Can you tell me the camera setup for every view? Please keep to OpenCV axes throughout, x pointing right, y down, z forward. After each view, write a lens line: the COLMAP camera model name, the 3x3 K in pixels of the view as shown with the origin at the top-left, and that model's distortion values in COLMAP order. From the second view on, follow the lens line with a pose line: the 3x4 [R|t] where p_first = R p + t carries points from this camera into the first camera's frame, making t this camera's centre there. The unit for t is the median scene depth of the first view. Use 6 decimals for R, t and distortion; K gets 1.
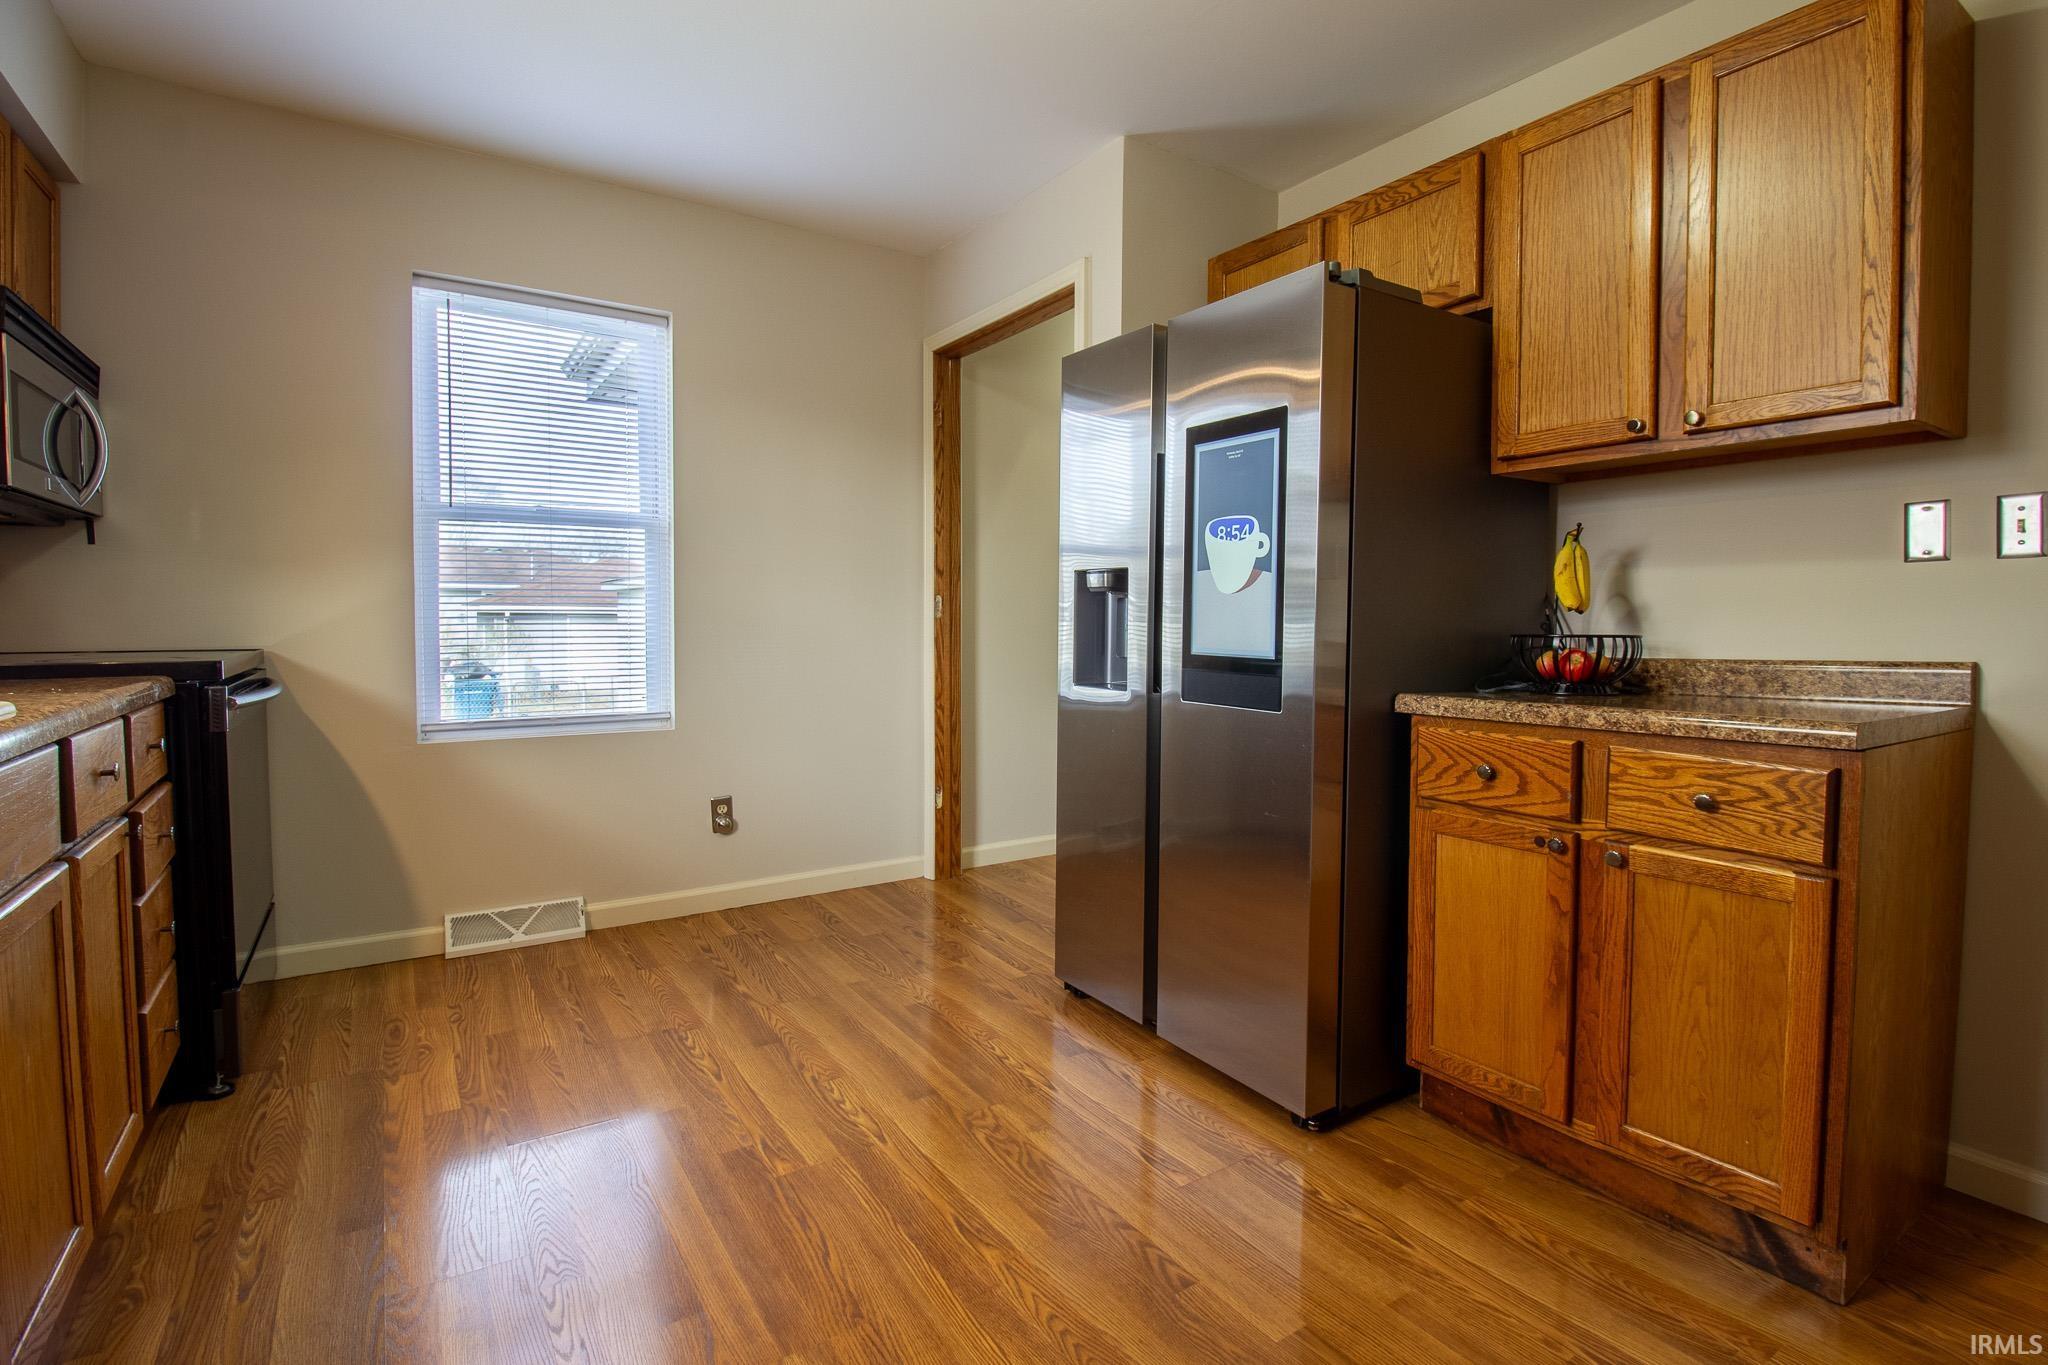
lens RADIAL K [[965.0, 0, 1041.8], [0, 965.0, 660.8], [0, 0, 1]] dist [0.001374, -0.013861]
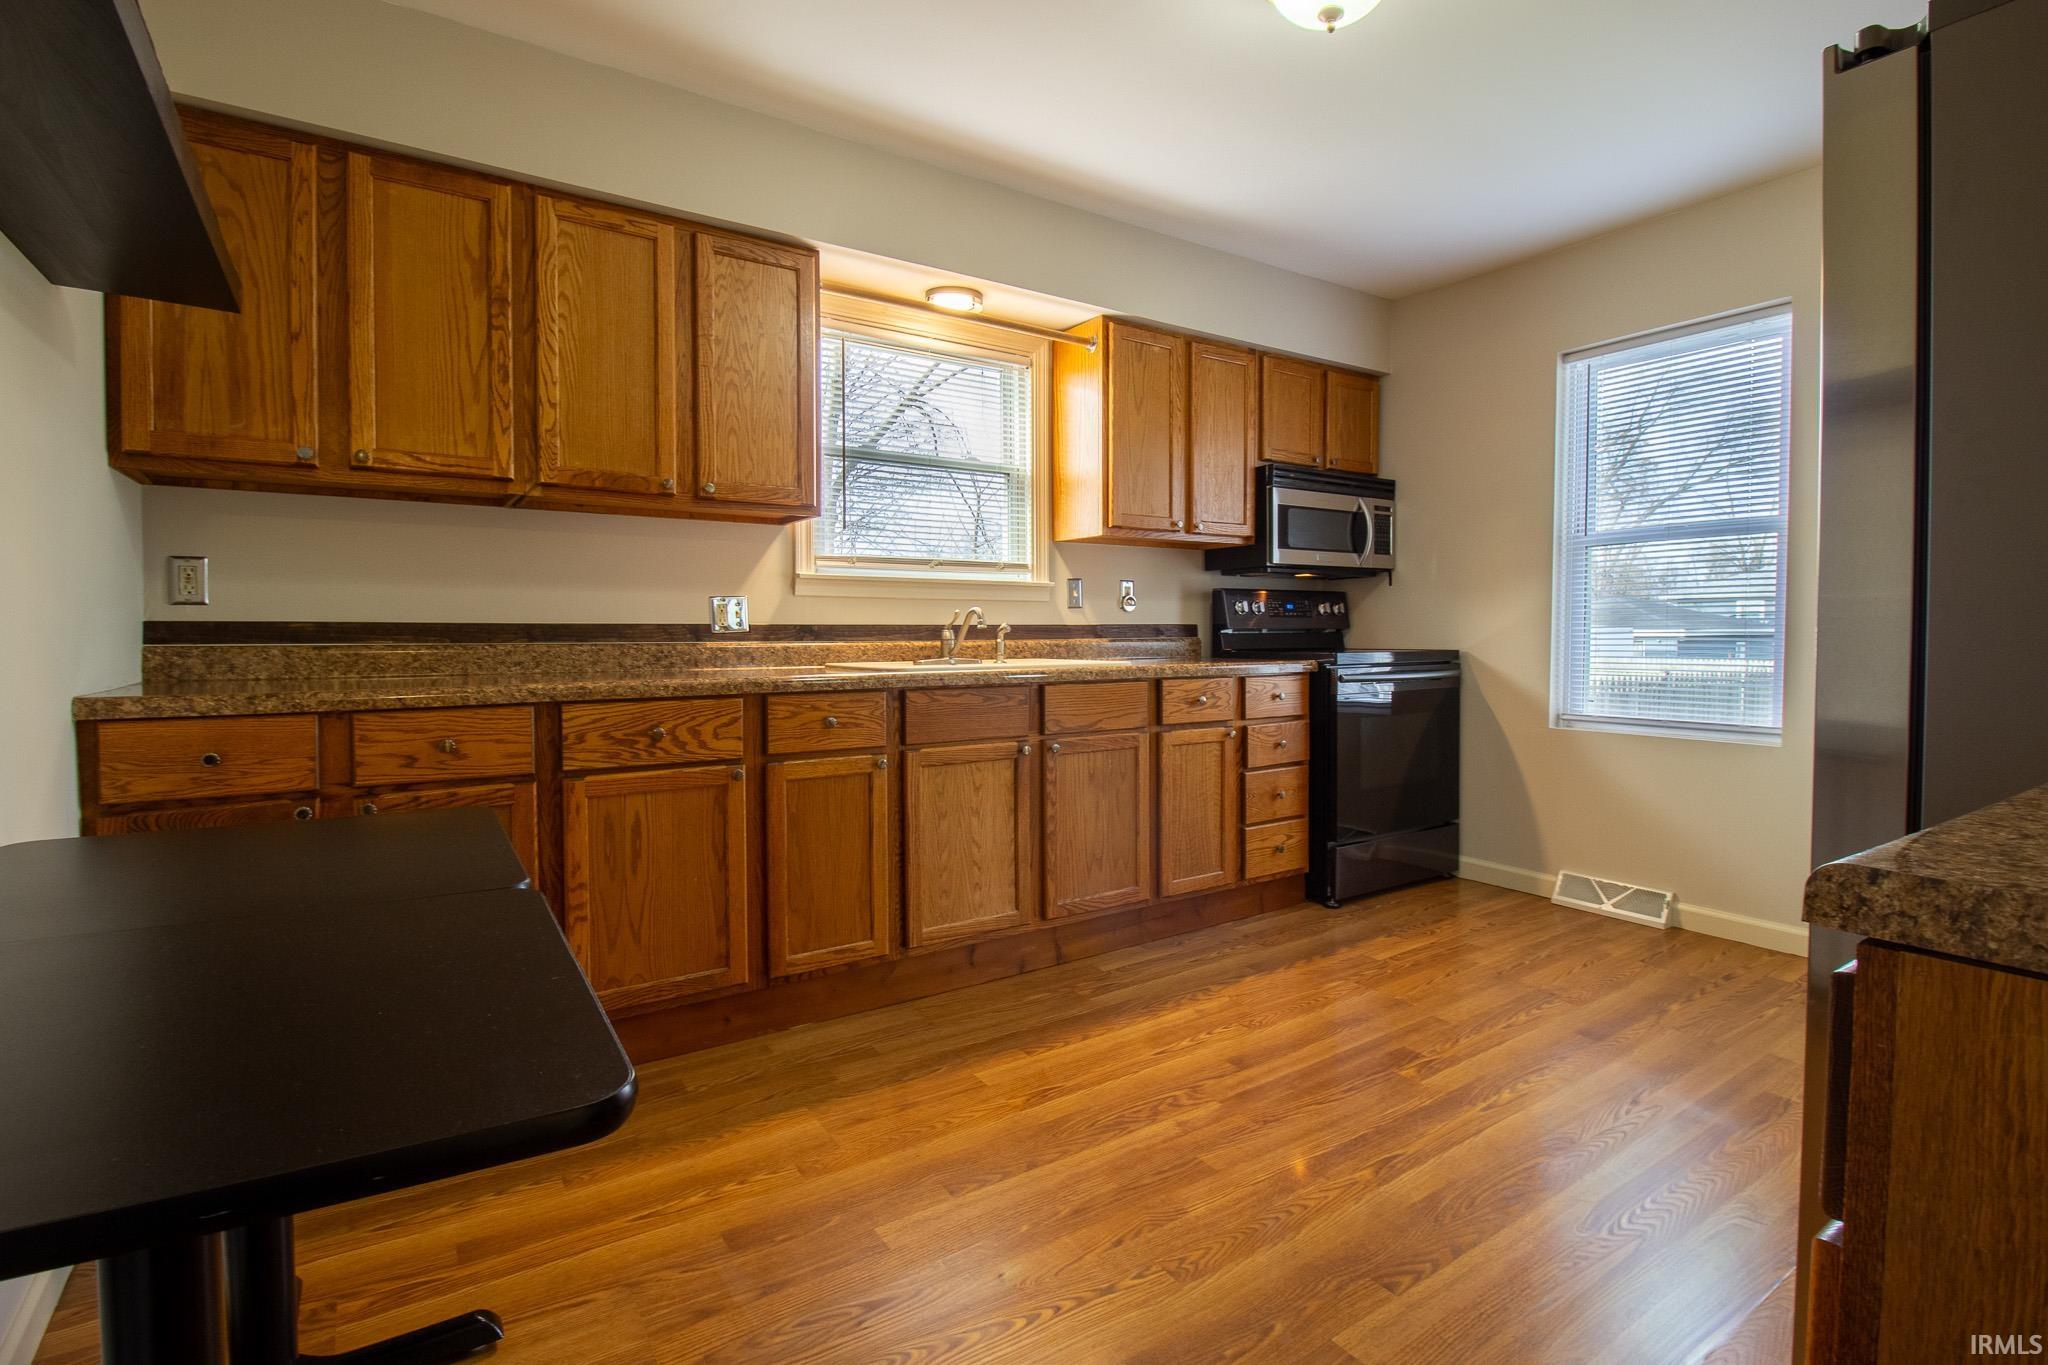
lens RADIAL K [[965.0, 0, 1041.8], [0, 965.0, 660.8], [0, 0, 1]] dist [0.001374, -0.013861]
pose [[-0.004068, 0.026753, -0.999634, 0.664911], [-0.039611, 0.998853, 0.026894, -0.009907], [0.999207, 0.039706, -0.003004, 0.360290]]
